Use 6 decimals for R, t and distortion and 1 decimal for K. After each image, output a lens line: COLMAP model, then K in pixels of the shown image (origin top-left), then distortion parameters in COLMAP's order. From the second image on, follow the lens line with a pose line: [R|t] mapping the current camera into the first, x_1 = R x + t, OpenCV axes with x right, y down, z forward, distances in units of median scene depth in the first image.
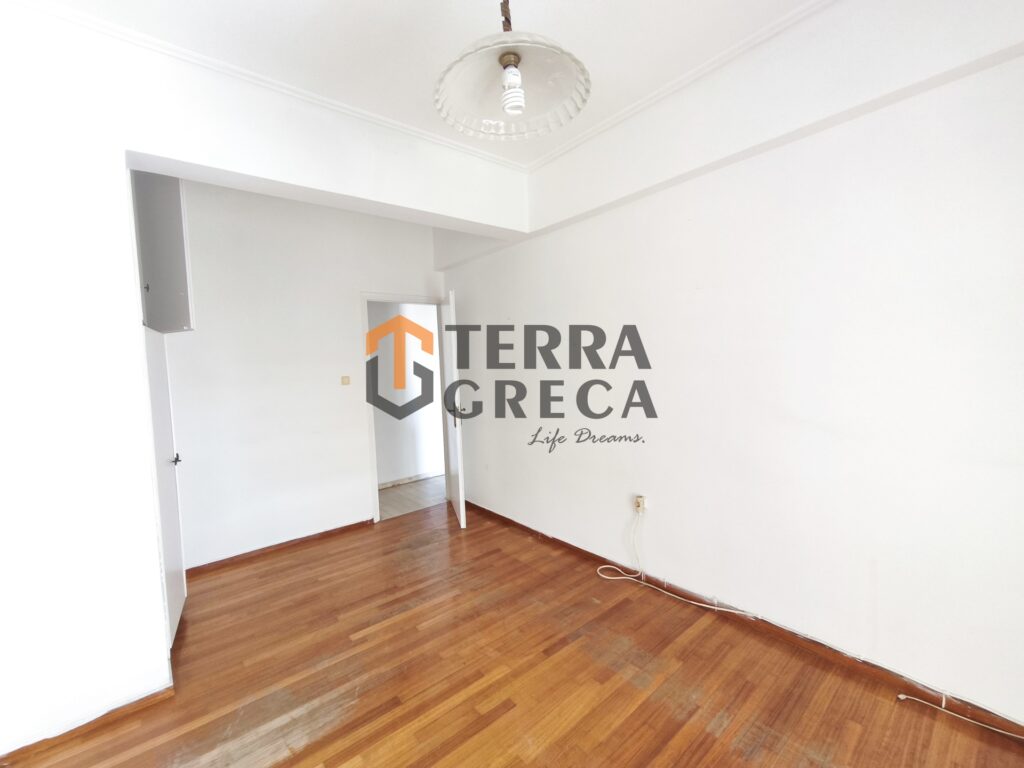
lens RADIAL K [[426.6, 0, 507.9], [0, 426.6, 386.5], [0, 0, 1]] dist [0.000513, -0.001980]
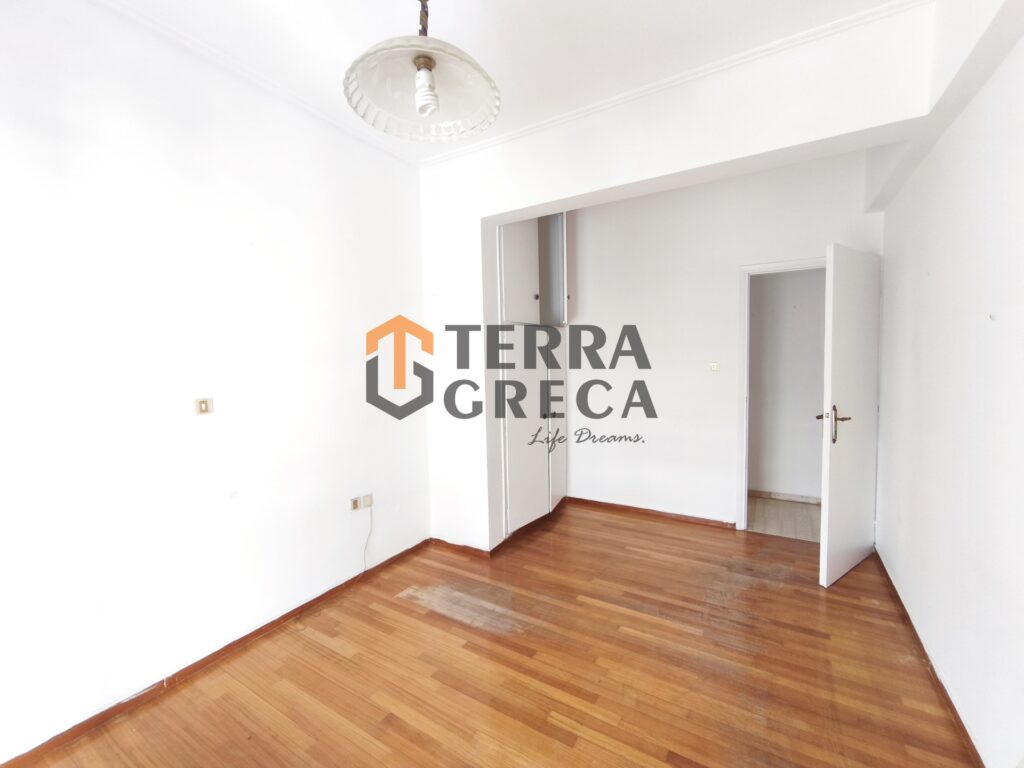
lens RADIAL K [[426.6, 0, 507.8], [0, 426.6, 380.4], [0, 0, 1]] dist [0.000513, -0.001980]
pose [[0.325549, 0.084401, -0.941751, 0.493819], [-0.049074, 0.996174, 0.072315, -0.039110], [0.944251, 0.022673, 0.328446, 0.382930]]
